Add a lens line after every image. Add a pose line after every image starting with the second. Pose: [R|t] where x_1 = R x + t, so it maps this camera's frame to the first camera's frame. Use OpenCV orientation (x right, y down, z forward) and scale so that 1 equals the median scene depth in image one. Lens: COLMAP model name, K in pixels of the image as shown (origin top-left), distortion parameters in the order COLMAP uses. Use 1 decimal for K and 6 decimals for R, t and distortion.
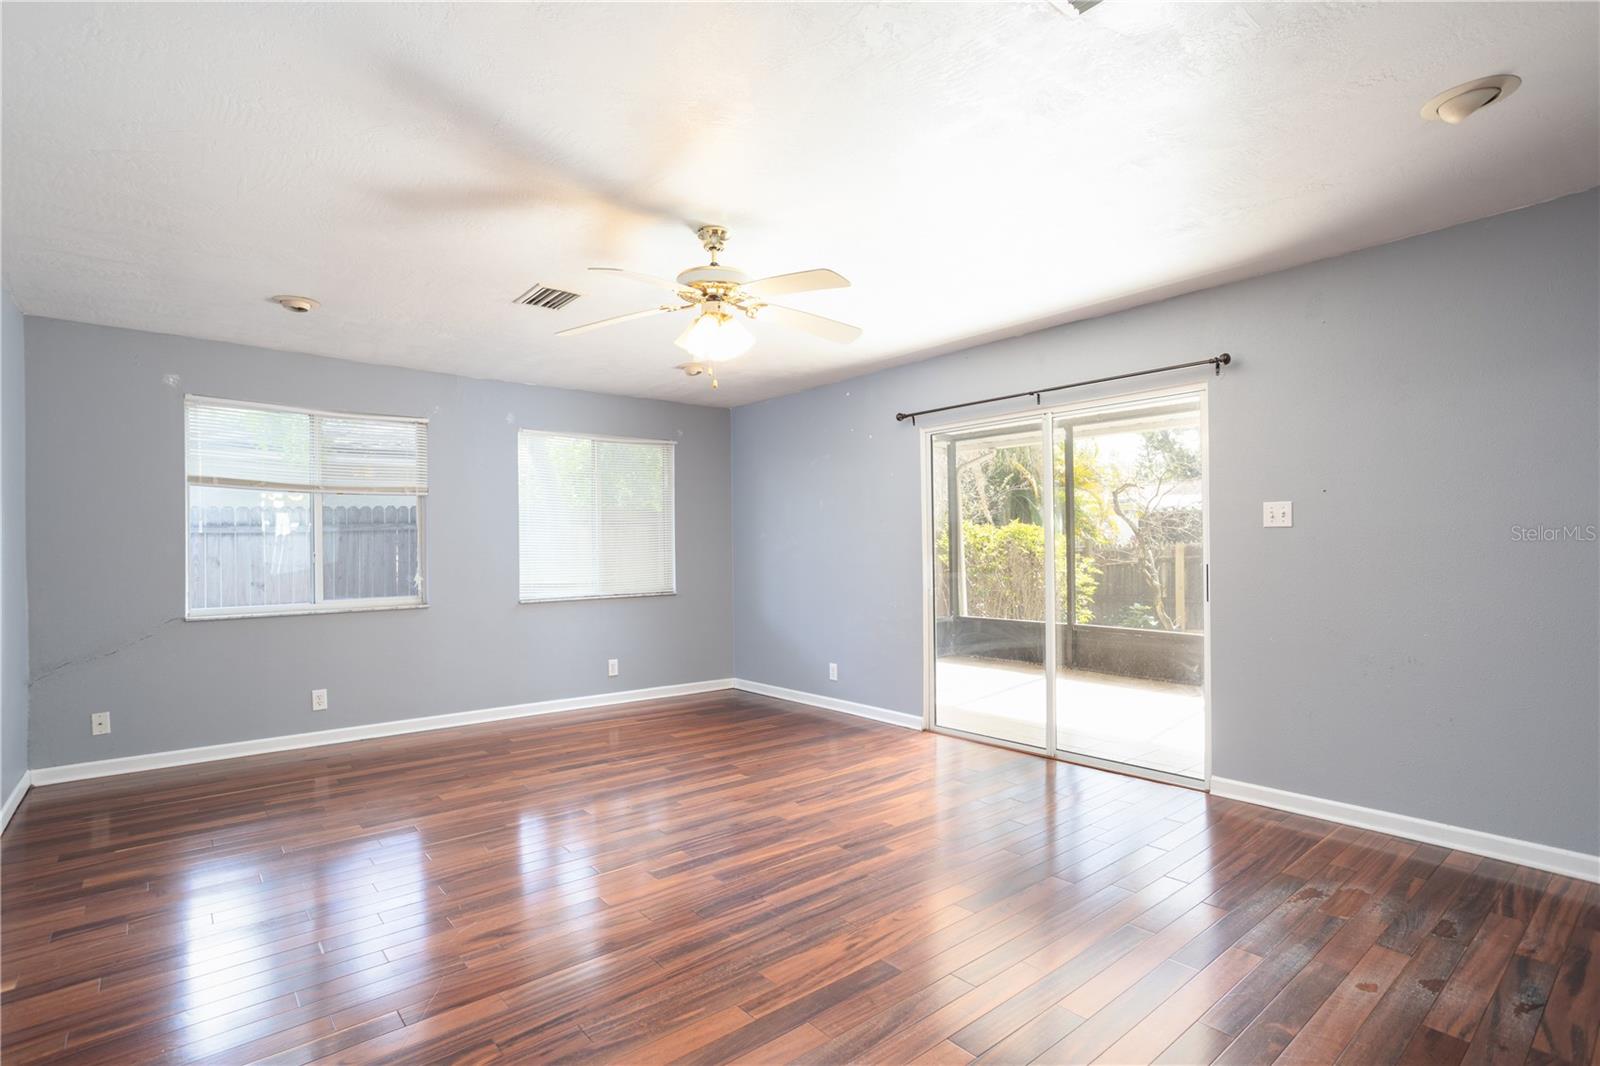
lens RADIAL K [[771.4, 0, 808.8], [0, 771.4, 539.1], [0, 0, 1]] dist [-0.042064, 0.021007]
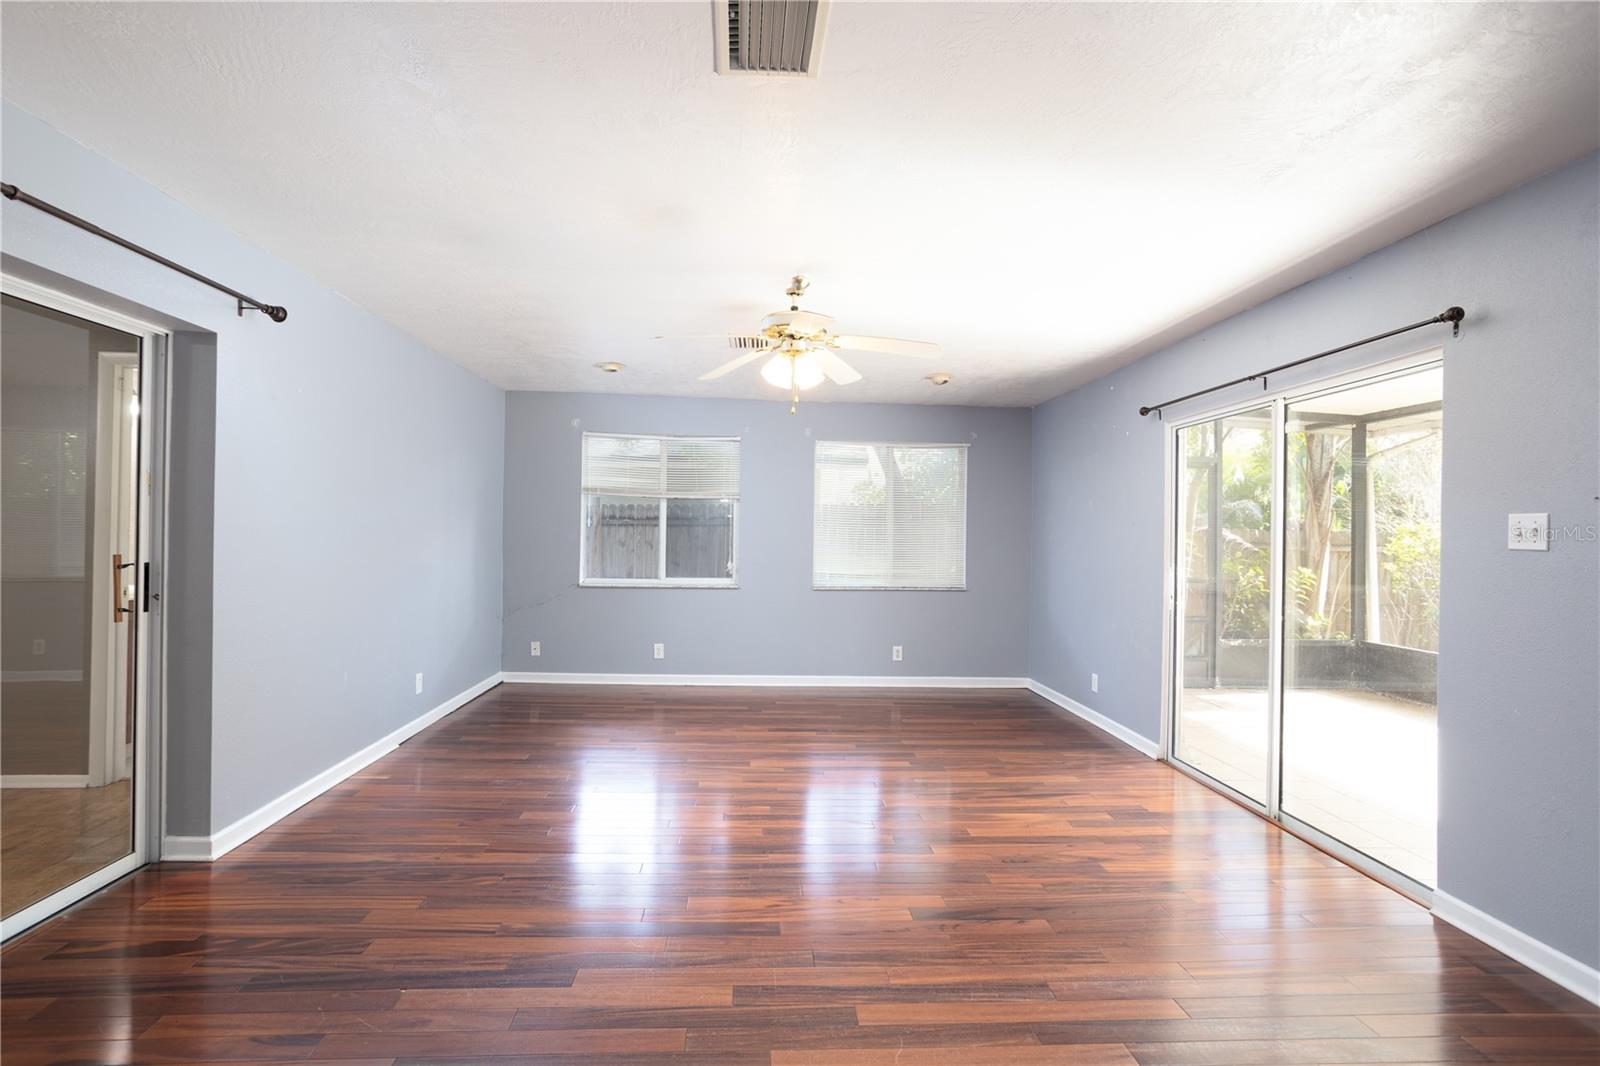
lens RADIAL K [[771.4, 0, 800.0], [0, 771.4, 528.9], [0, 0, 1]] dist [-0.042064, 0.021007]
pose [[0.809189, 0.019899, -0.587211, 0.376518], [-0.019186, 0.999788, 0.007441, -0.021358], [0.587235, 0.005245, 0.809400, 0.042617]]
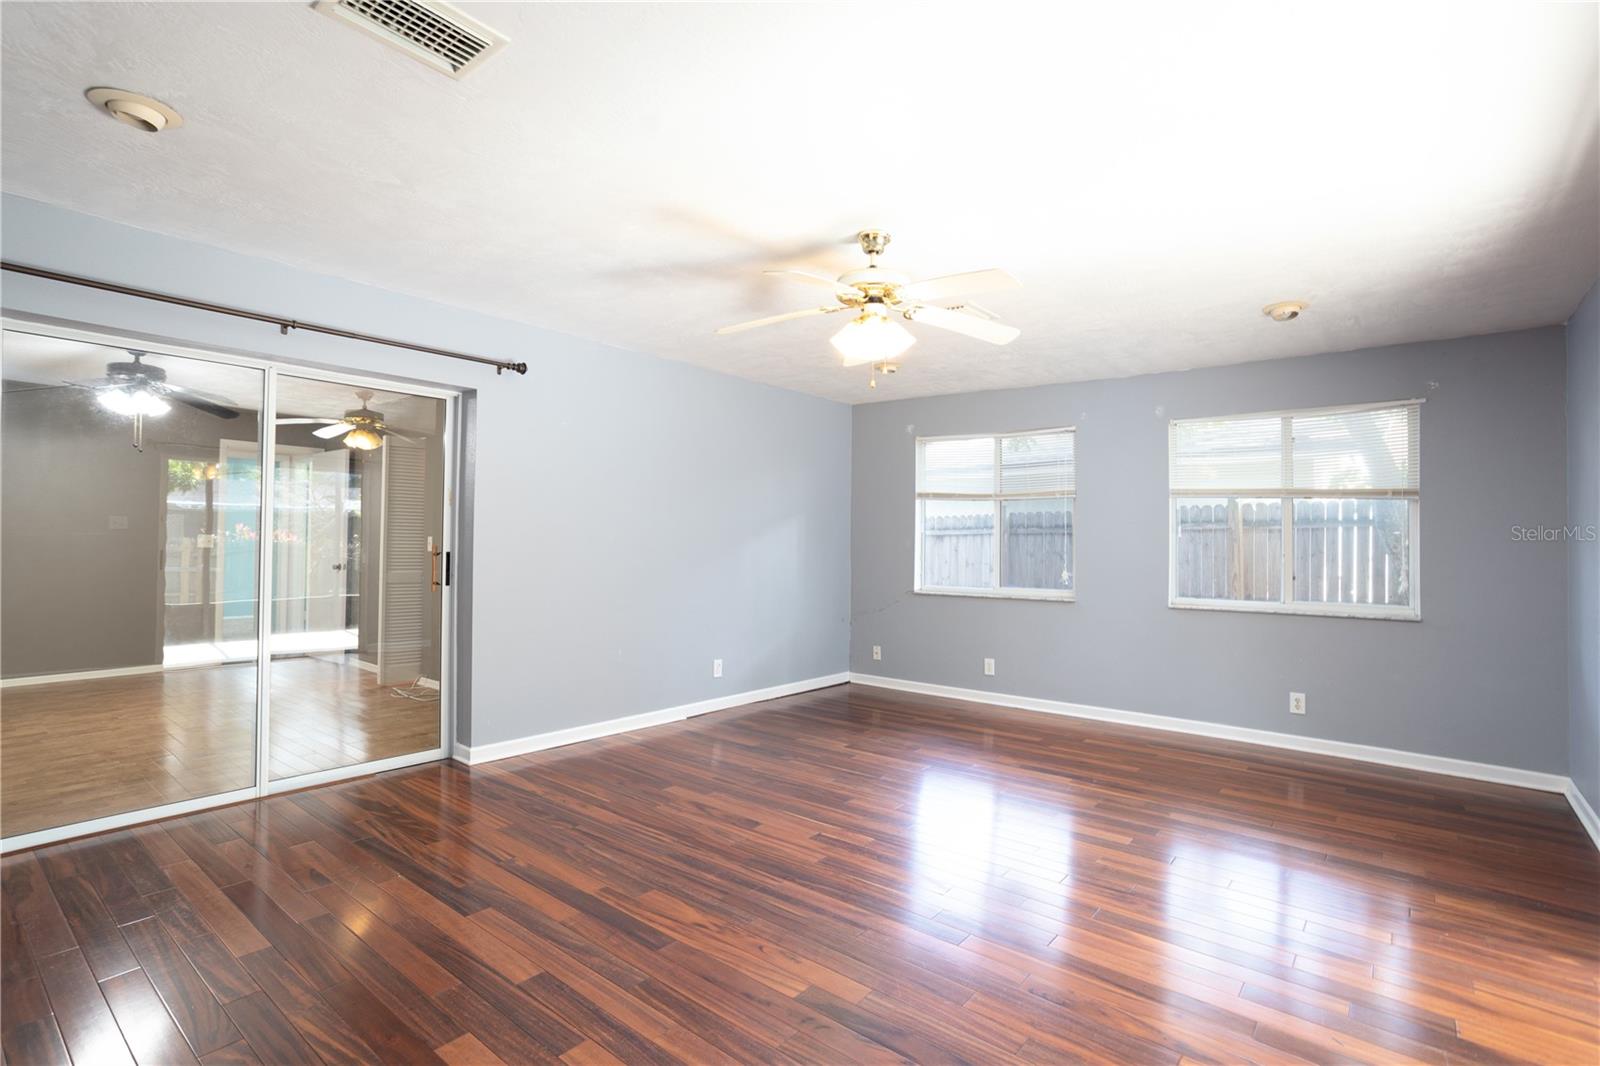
lens RADIAL K [[771.4, 0, 783.7], [0, 771.4, 526.8], [0, 0, 1]] dist [-0.042064, 0.021007]
pose [[0.183150, -0.008932, -0.983044, 0.559603], [-0.007233, 0.999919, -0.010433, -0.002124], [0.983058, 0.009021, 0.183070, 0.459980]]
